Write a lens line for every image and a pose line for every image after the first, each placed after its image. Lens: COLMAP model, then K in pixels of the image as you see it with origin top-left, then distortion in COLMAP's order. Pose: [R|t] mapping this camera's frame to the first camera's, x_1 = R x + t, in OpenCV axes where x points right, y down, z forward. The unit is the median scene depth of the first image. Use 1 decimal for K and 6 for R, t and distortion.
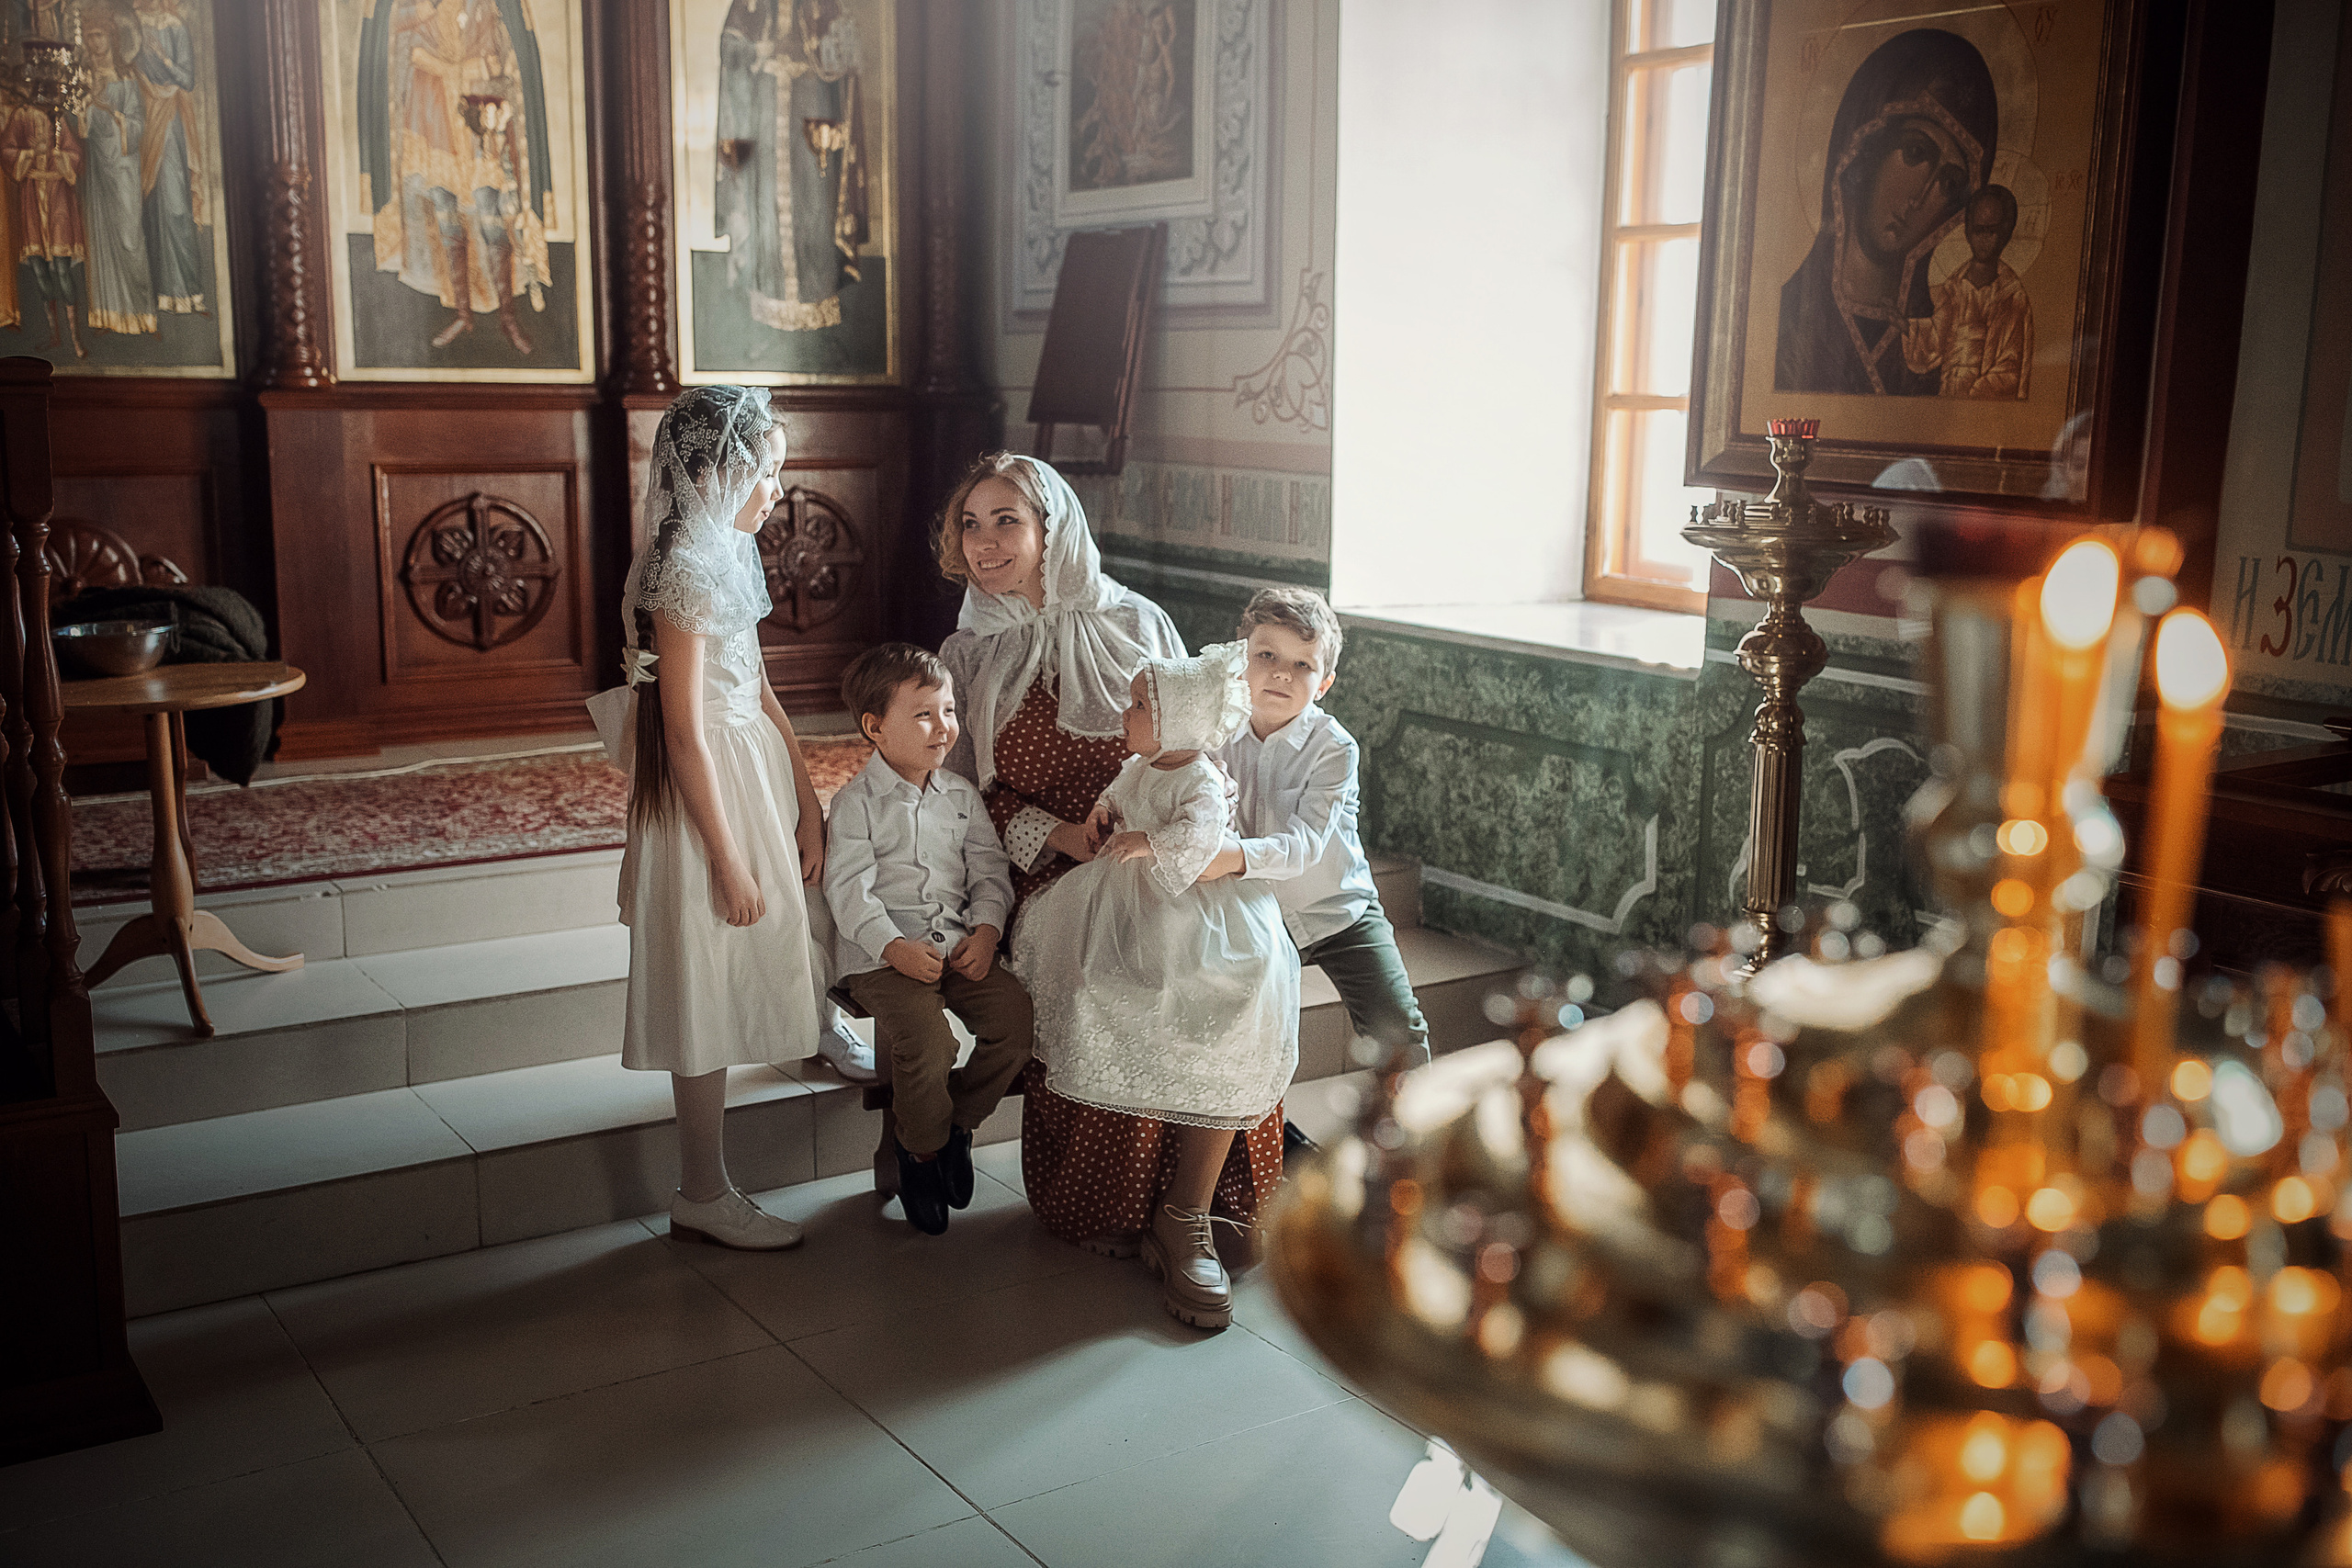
lens RADIAL K [[2348.9, 0, 1176.0], [0, 2348.9, 784.0], [0, 0, 1]] dist [-0.004804, -0.005758]
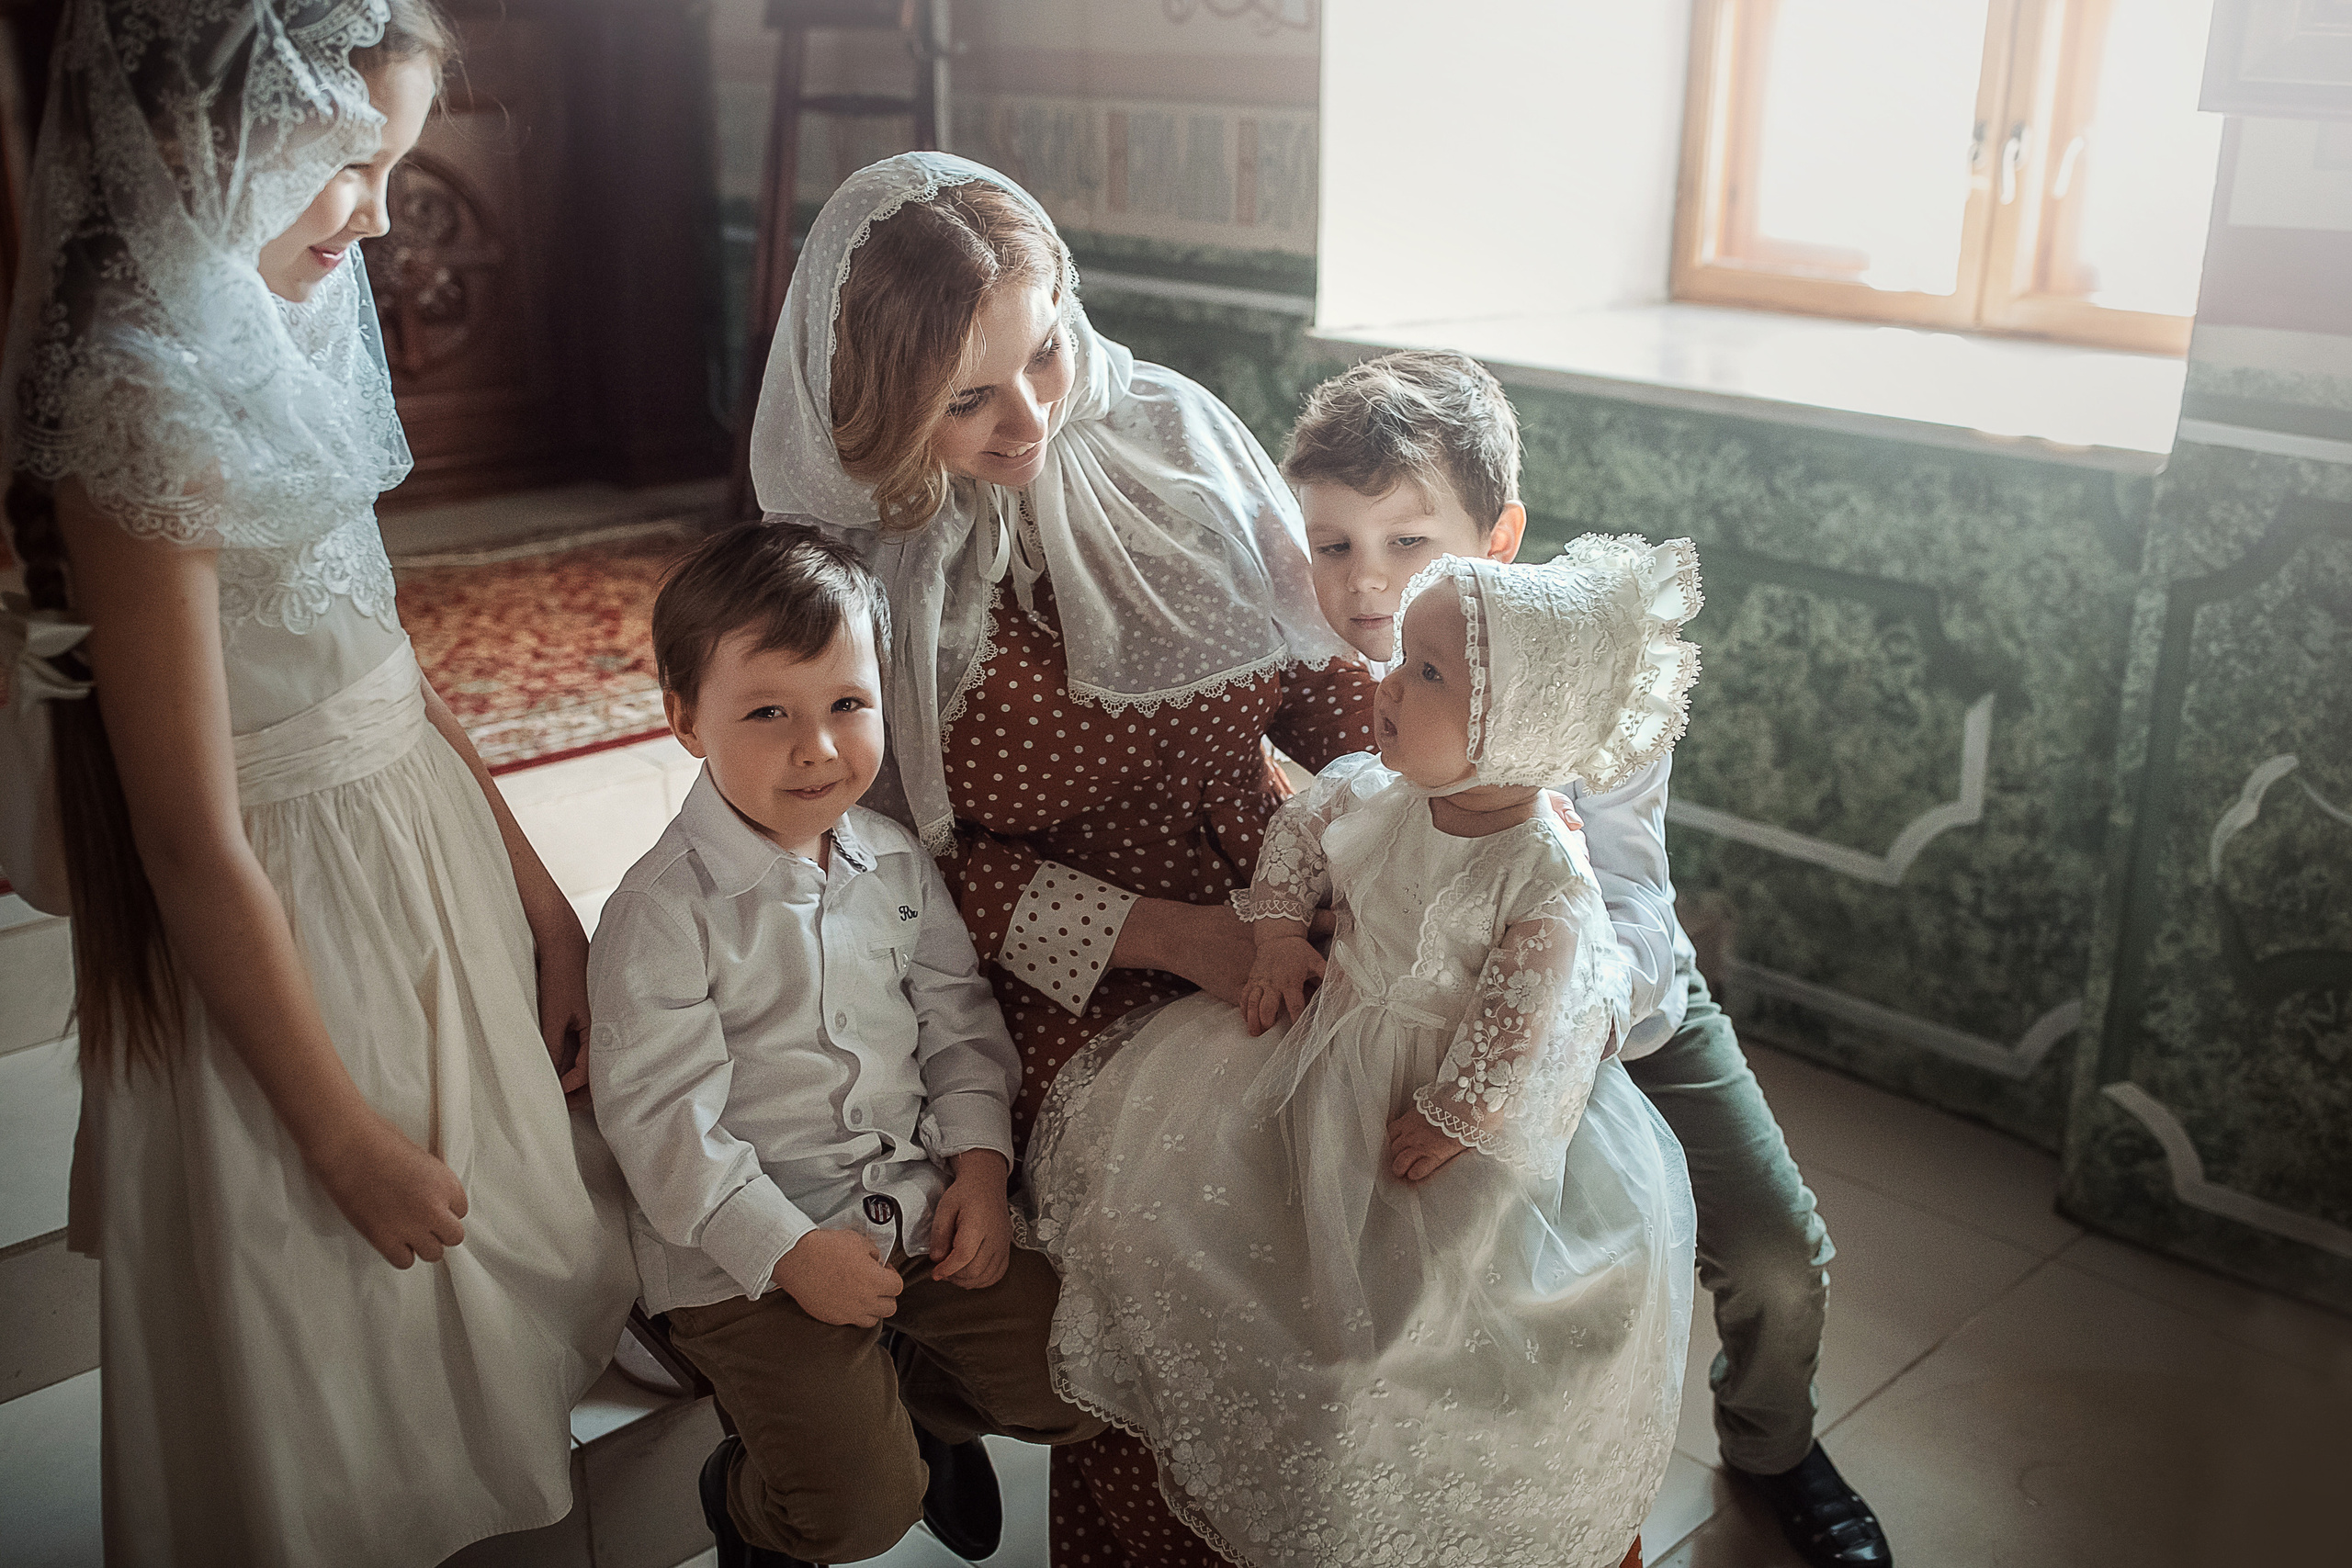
lens RADIAL K [[2579.8, 0, 1176.0], [0, 2579.8, 784.0], [0, 0, 1]] dist [0.019551, 0.017505]
pose [[0.989323, -0.060990, 0.132361, -0.078758], [0.043429, 0.990335, 0.131725, -0.056512], [-0.139115, -0.124570, 0.982410, 0.387938]]
